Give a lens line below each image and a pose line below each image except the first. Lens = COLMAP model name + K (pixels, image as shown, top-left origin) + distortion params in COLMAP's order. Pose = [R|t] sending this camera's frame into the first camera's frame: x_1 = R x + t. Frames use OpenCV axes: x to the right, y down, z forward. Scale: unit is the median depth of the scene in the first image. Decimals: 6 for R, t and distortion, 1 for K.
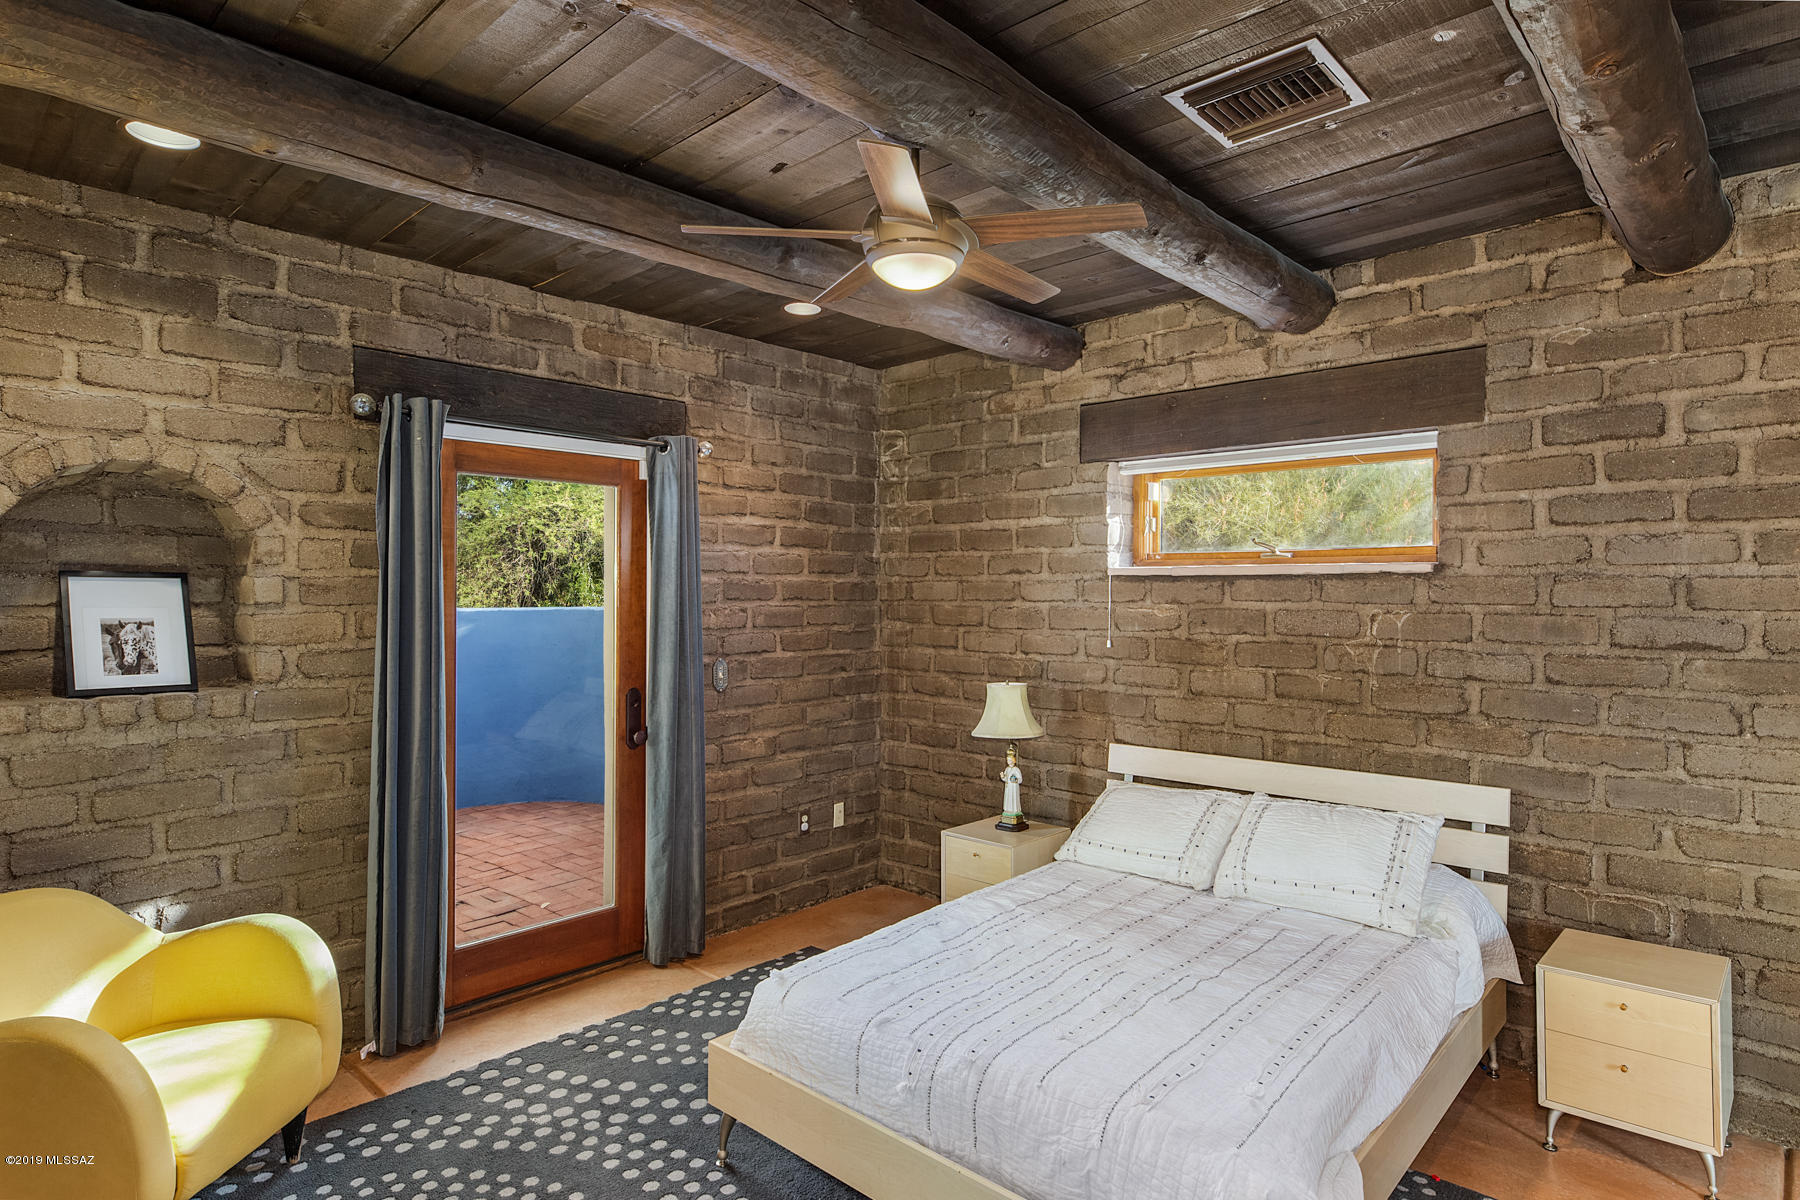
lens RADIAL K [[967.3, 0, 900.0], [0, 967.3, 594.9], [0, 0, 1]] dist [0.007376, 0.000216]
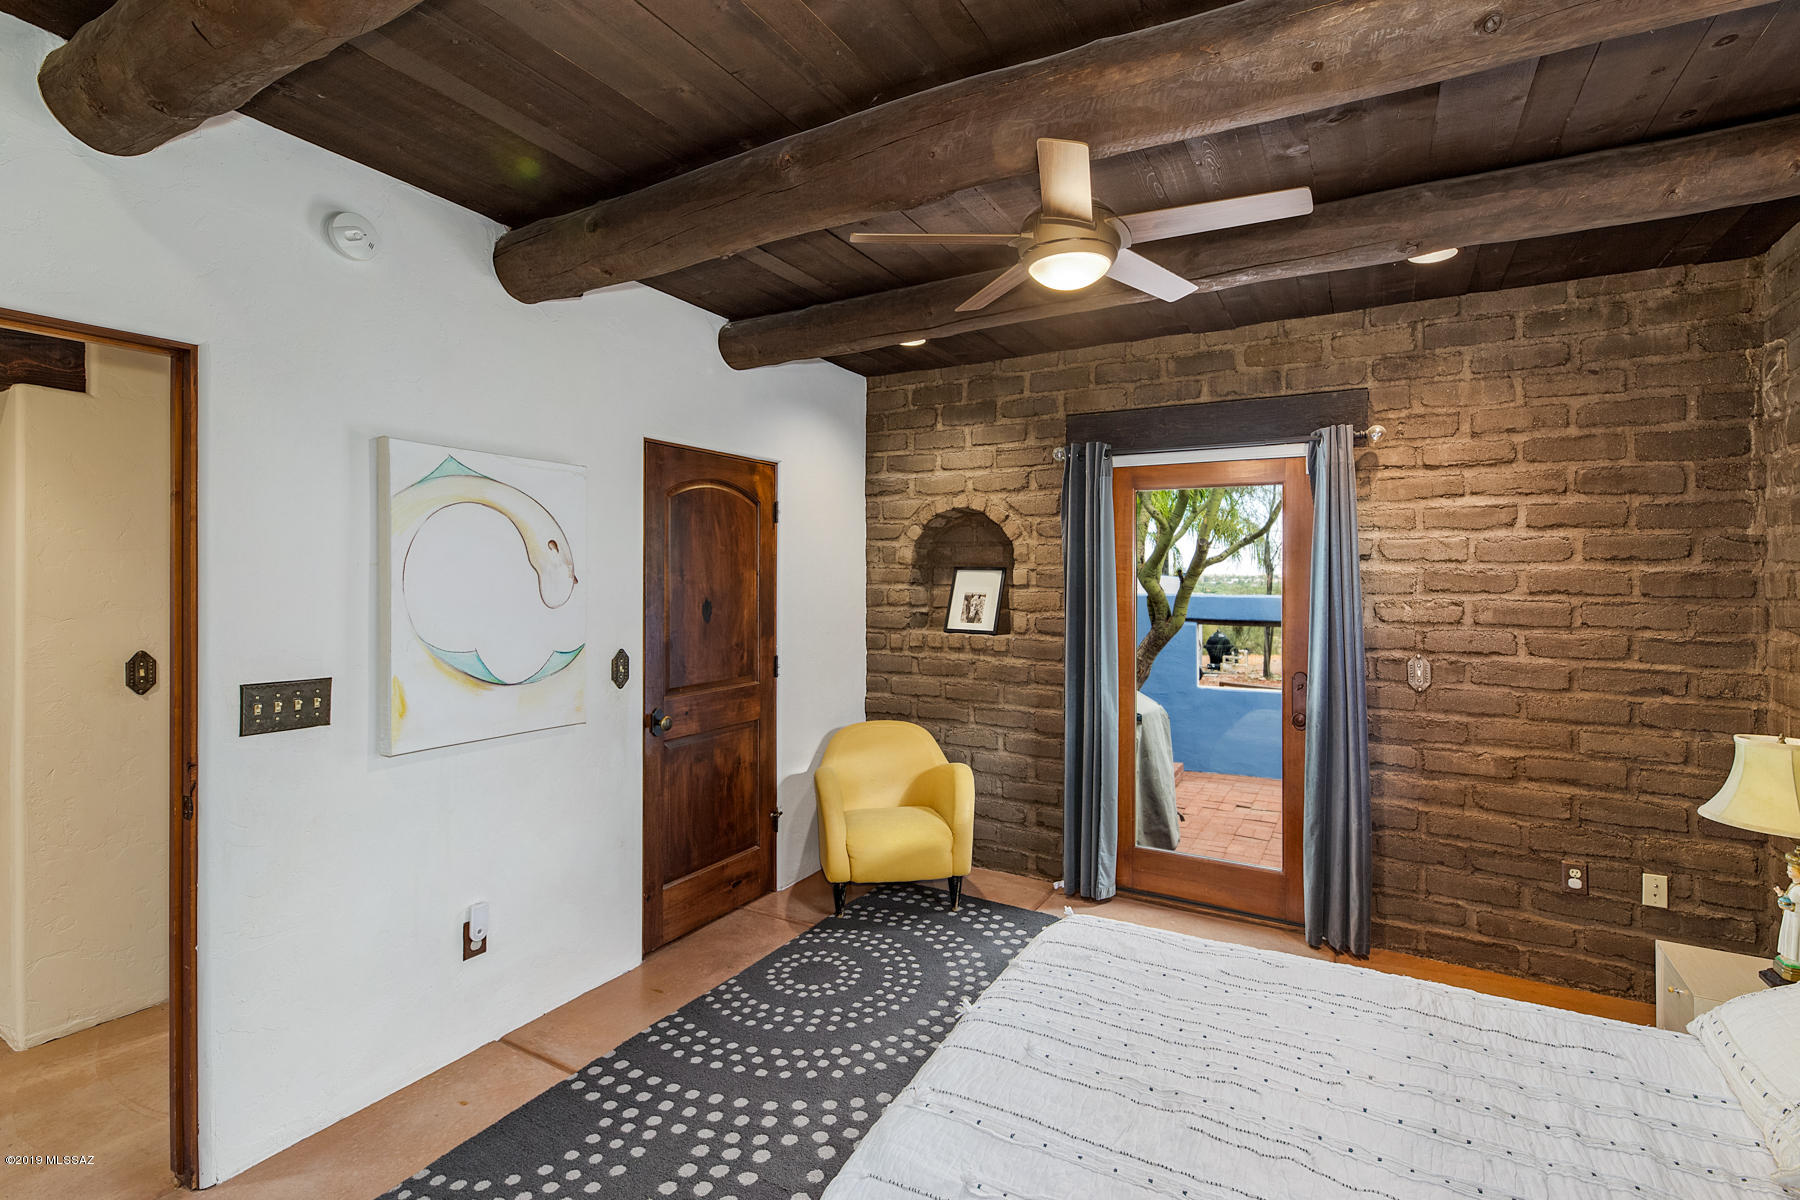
lens RADIAL K [[826.1, 0, 892.4], [0, 826.1, 570.7], [0, 0, 1]] dist [-0.000292, -0.000043]
pose [[0.226320, -0.000241, -0.974053, 0.508321], [-0.009913, 0.999948, -0.002550, -0.008330], [0.974003, 0.010233, 0.226306, 0.365026]]
